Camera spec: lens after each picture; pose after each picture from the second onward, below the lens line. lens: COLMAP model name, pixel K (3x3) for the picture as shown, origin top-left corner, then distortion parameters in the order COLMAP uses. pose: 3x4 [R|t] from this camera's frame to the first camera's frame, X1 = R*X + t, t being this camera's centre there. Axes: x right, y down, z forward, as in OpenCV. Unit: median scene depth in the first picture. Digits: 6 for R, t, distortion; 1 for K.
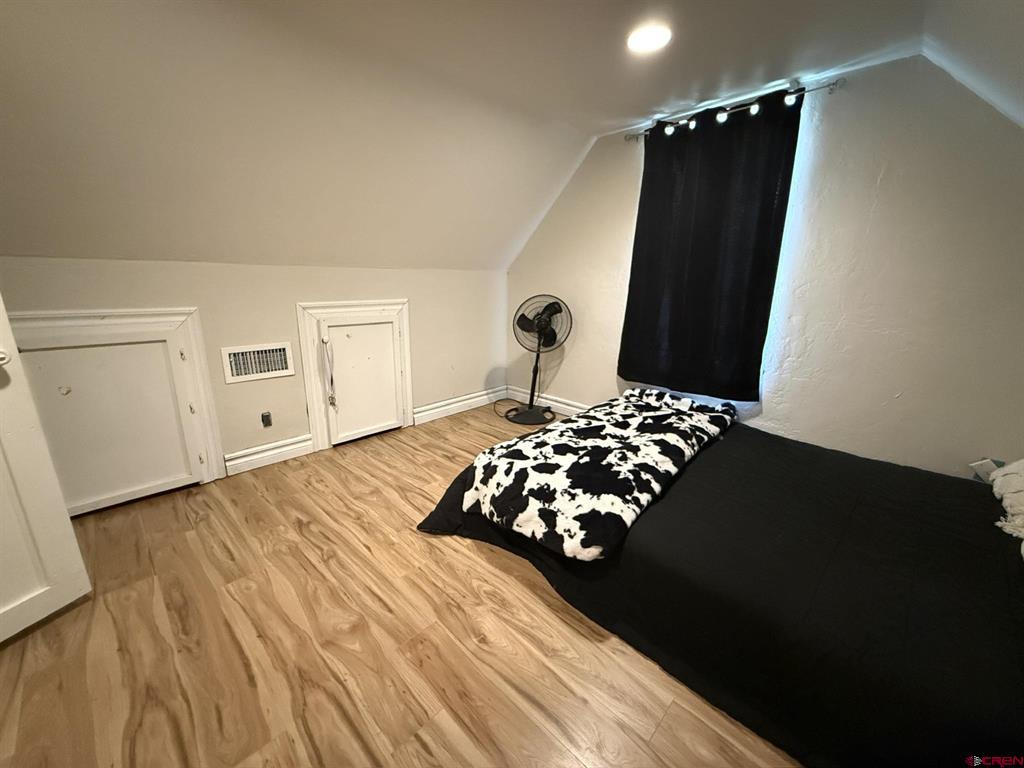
lens RADIAL K [[410.1, 0, 513.6], [0, 410.1, 384.6], [0, 0, 1]] dist [0.000031, -0.000320]
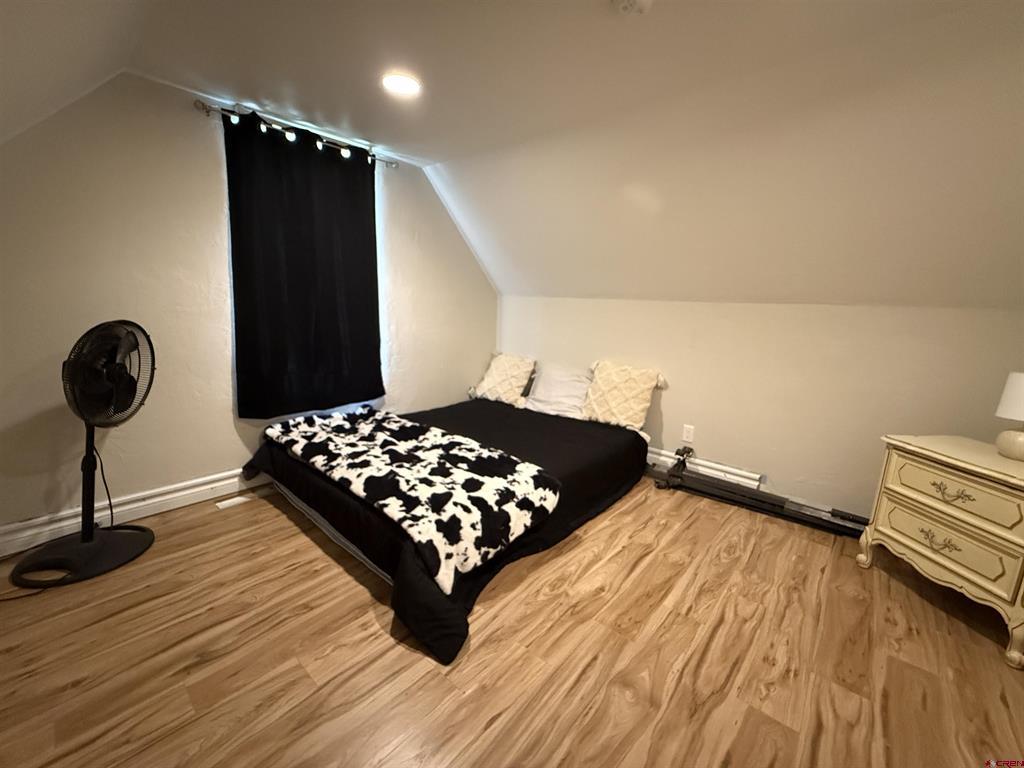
lens RADIAL K [[410.1, 0, 513.6], [0, 410.1, 384.6], [0, 0, 1]] dist [0.000031, -0.000320]
pose [[-0.062952, -0.208124, 0.976074, -0.904540], [0.218152, 0.951494, 0.216953, -0.244532], [-0.973882, 0.226590, -0.014496, 0.884217]]
